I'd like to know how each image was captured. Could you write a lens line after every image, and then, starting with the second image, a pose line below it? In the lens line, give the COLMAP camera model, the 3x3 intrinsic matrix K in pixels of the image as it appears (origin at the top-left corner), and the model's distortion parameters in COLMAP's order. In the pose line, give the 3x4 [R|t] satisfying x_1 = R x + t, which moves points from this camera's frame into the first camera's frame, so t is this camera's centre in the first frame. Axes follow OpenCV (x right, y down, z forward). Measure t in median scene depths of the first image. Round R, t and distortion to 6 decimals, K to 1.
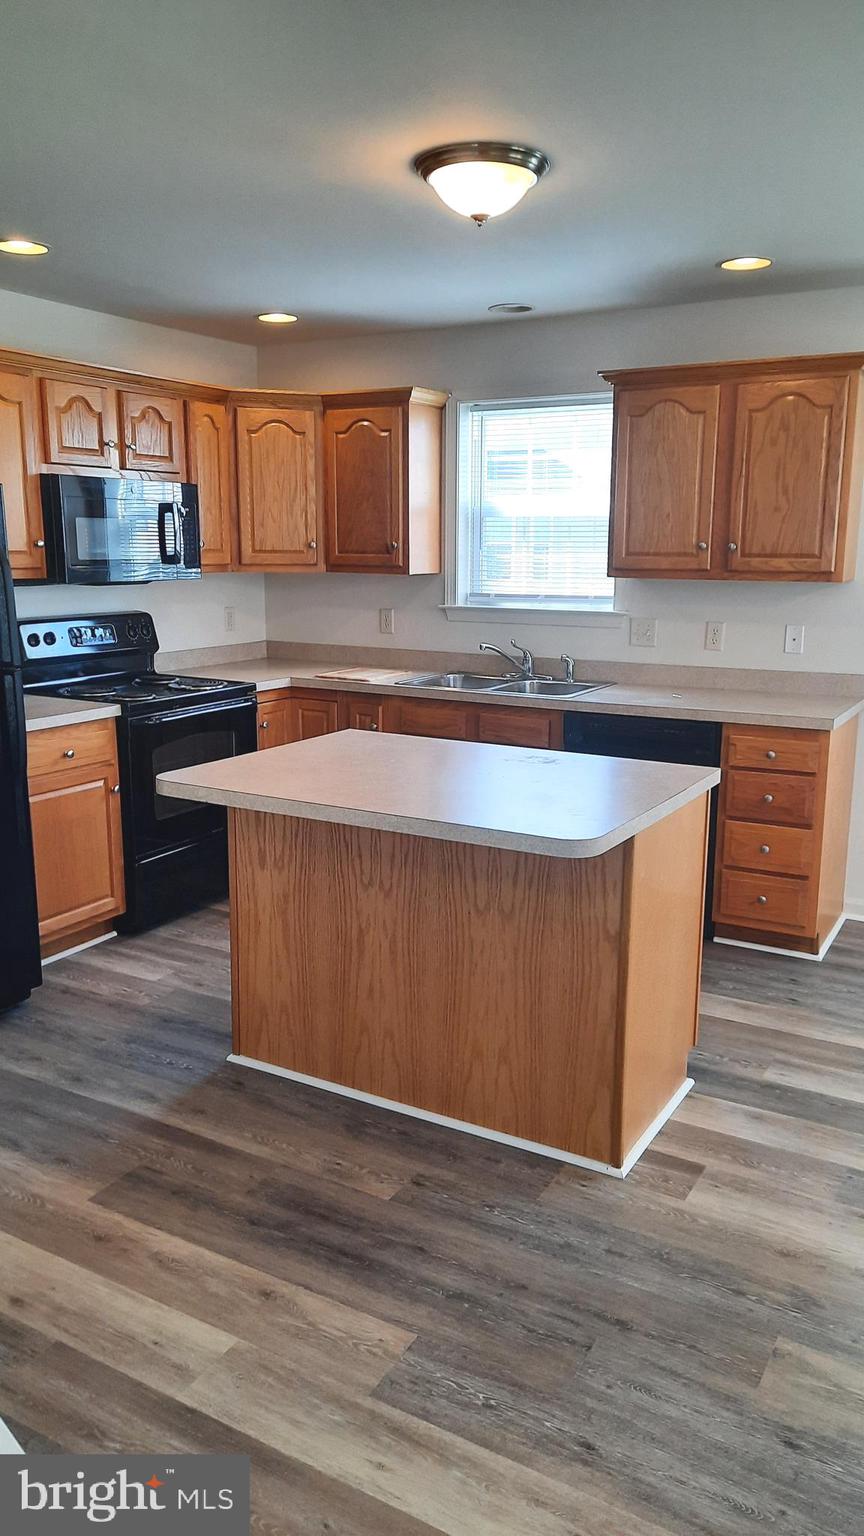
lens RADIAL K [[1133.3, 0, 432.0], [0, 1133.3, 768.0], [0, 0, 1]] dist [0.073326, -0.088537]
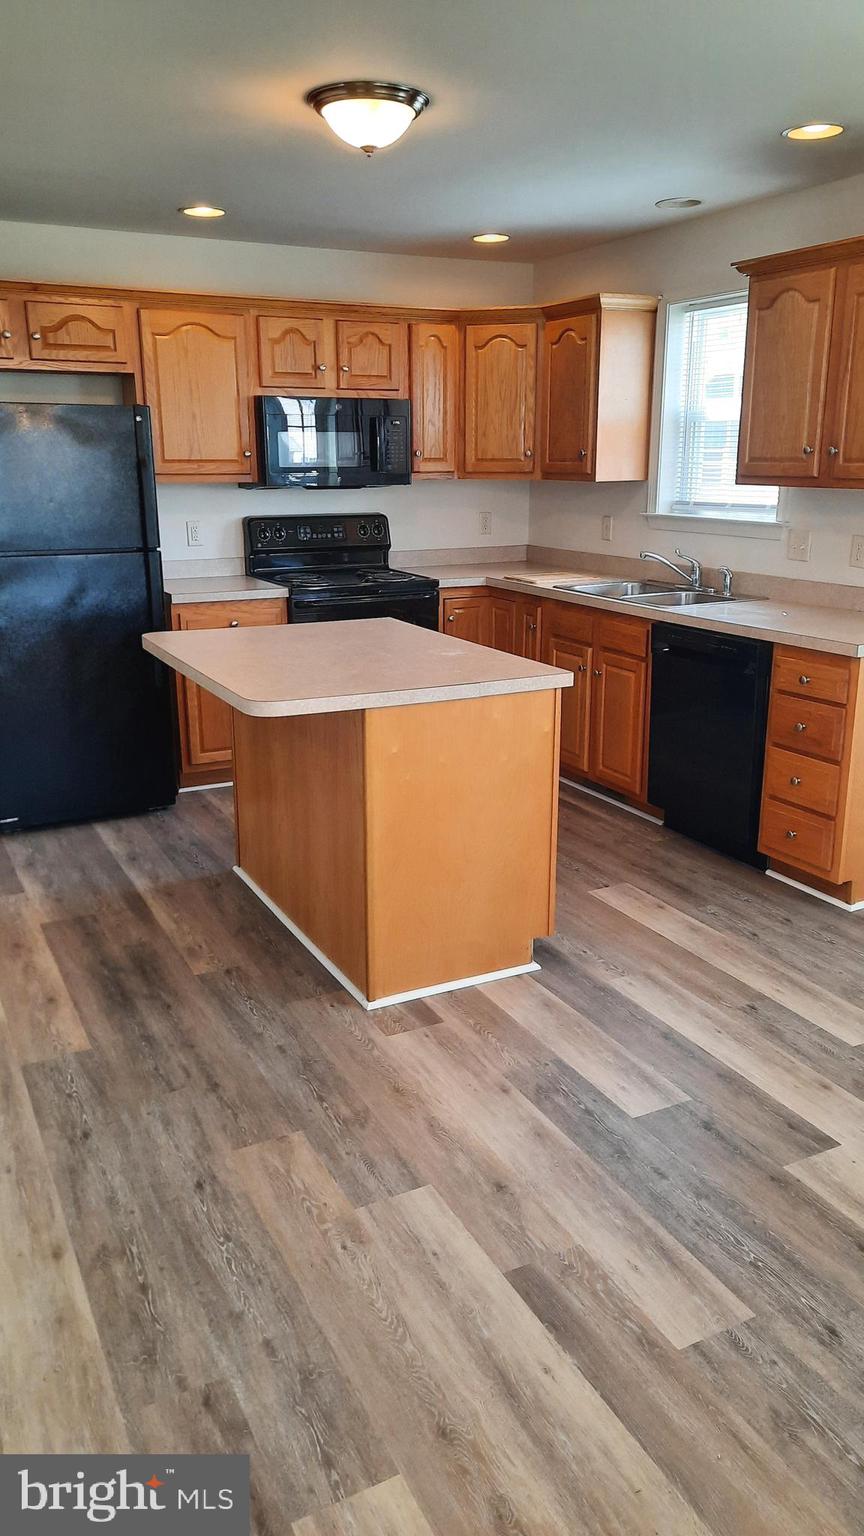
lens RADIAL K [[1133.3, 0, 432.0], [0, 1133.3, 768.0], [0, 0, 1]] dist [0.073326, -0.088537]
pose [[0.836000, 0.140225, -0.530509, 0.527307], [-0.102489, 0.989686, 0.100088, -0.002252], [0.539072, -0.029302, 0.841750, 0.053179]]
